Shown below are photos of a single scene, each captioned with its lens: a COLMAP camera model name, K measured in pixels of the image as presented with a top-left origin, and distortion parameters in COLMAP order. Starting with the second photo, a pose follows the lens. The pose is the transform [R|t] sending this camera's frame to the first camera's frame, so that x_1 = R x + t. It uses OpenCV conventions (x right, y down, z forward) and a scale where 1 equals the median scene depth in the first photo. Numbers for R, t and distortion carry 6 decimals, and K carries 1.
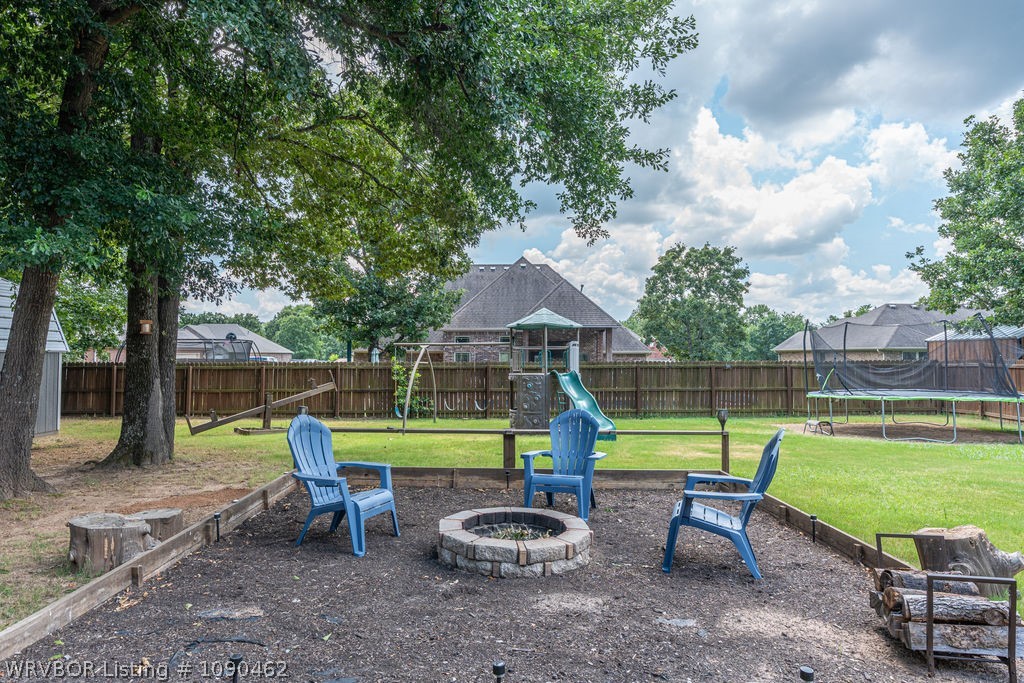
lens RADIAL K [[630.1, 0, 512.0], [0, 630.1, 341.5], [0, 0, 1]] dist [-0.002382, 0.000842]
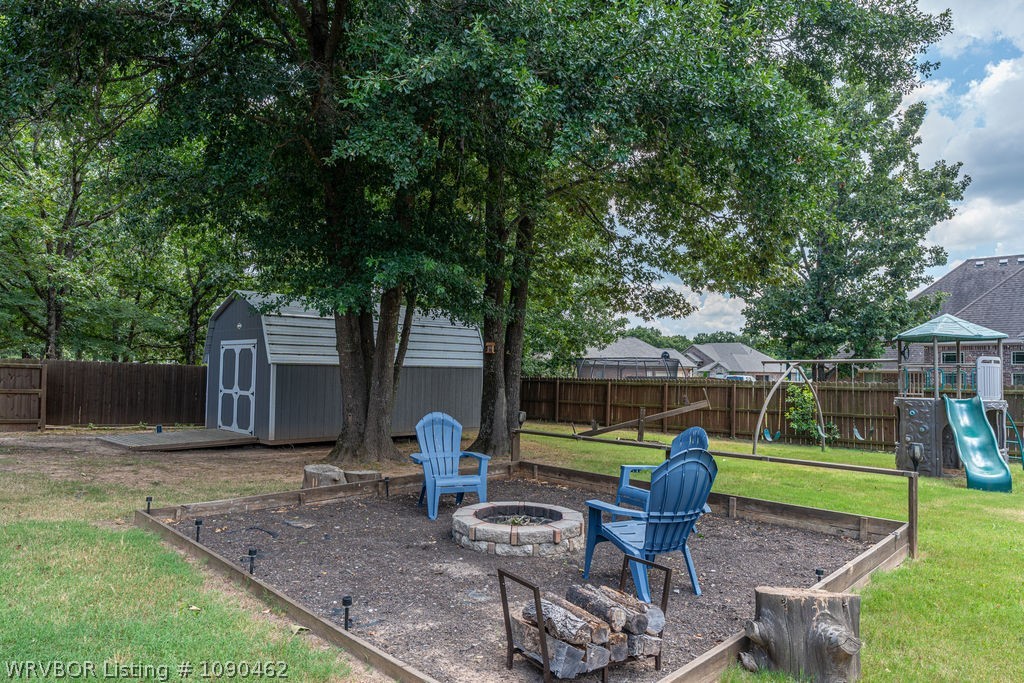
lens RADIAL K [[669.0, 0, 509.2], [0, 669.0, 331.5], [0, 0, 1]] dist [0.003912, 0.000721]
pose [[0.703719, -0.034292, -0.709650, 0.233152], [0.003538, 0.998991, -0.044765, 0.002555], [0.710469, 0.028992, 0.703131, 0.030033]]
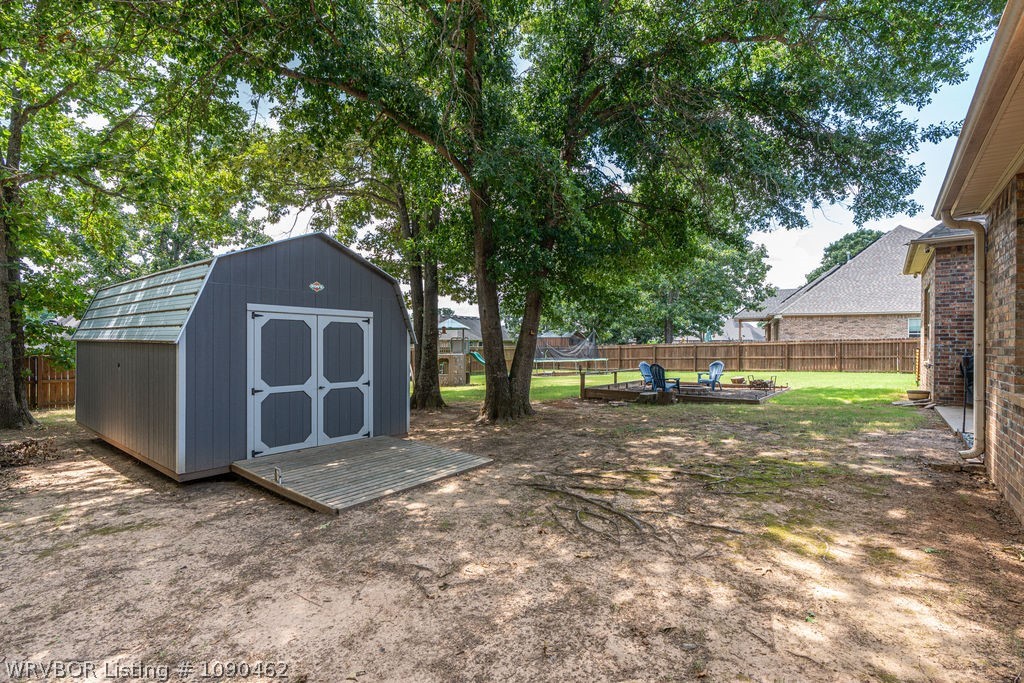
lens RADIAL K [[478.6, 0, 517.8], [0, 478.6, 342.5], [0, 0, 1]] dist [-0.011087, 0.005957]
pose [[0.595788, 0.001140, 0.803141, -0.670905], [-0.021878, 0.999651, 0.014811, -0.005275], [-0.802844, -0.026395, 0.595605, 0.011519]]
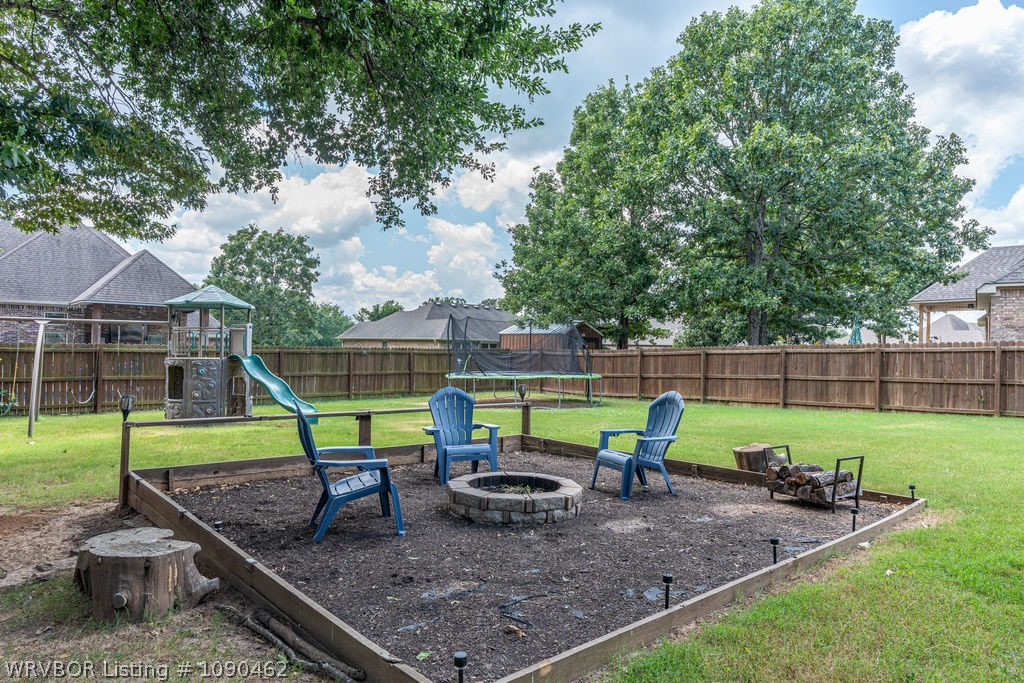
lens RADIAL K [[630.1, 0, 512.0], [0, 630.1, 341.5], [0, 0, 1]] dist [-0.002382, 0.000842]
pose [[0.737072, 0.021399, 0.675475, -0.195263], [-0.034870, 0.999371, 0.006390, 0.005574], [-0.674914, -0.028264, 0.737355, 0.039295]]
